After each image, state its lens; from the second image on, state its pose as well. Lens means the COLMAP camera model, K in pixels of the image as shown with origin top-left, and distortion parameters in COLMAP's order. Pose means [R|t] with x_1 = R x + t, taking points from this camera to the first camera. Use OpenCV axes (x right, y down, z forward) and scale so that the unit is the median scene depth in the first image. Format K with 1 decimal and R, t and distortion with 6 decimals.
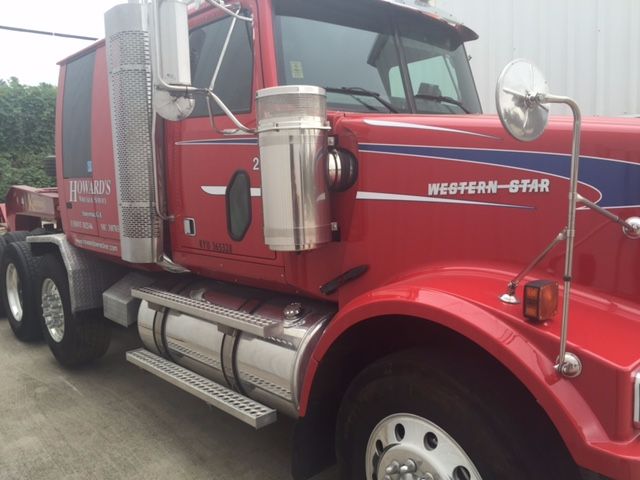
lens RADIAL K [[575.5, 0, 320.0], [0, 575.5, 240.0], [0, 0, 1]] dist [-0.008698, -0.000825]
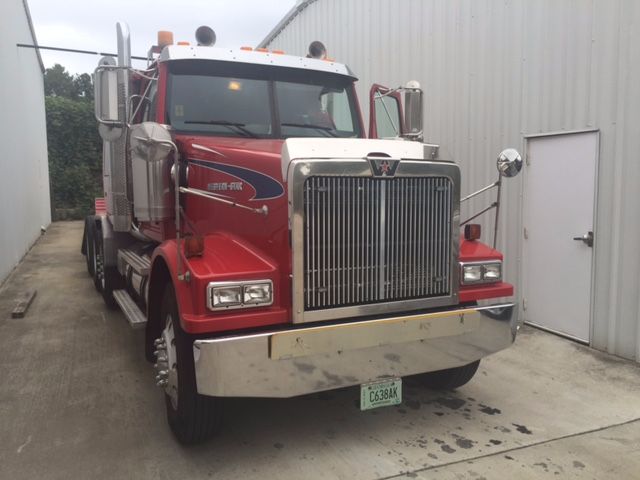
lens RADIAL K [[575.5, 0, 320.0], [0, 575.5, 240.0], [0, 0, 1]] dist [-0.008698, -0.000825]
pose [[0.959943, 0.053786, -0.274983, 0.638957], [-0.054451, 0.998503, 0.005222, 0.025629], [0.274852, 0.009960, 0.961435, -0.336425]]
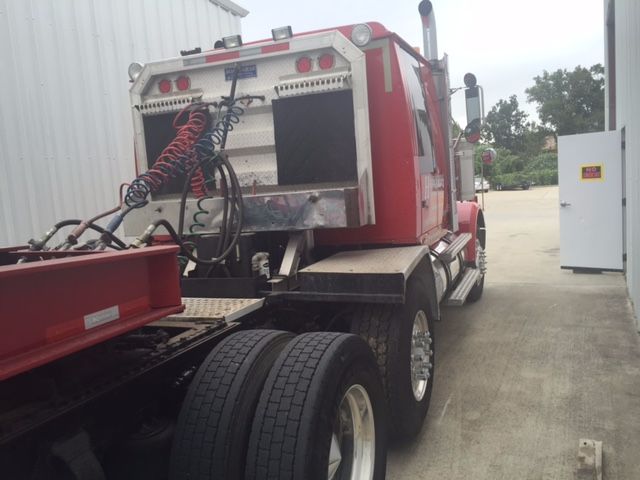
lens RADIAL K [[528.5, 0, 320.0], [0, 528.5, 240.0], [0, 0, 1]] dist [0.005938, 0.002927]
pose [[-0.424990, -0.038856, 0.904364, -1.419110], [0.191506, 0.972604, 0.131783, -0.189185], [-0.884708, 0.229197, -0.405906, 1.893834]]
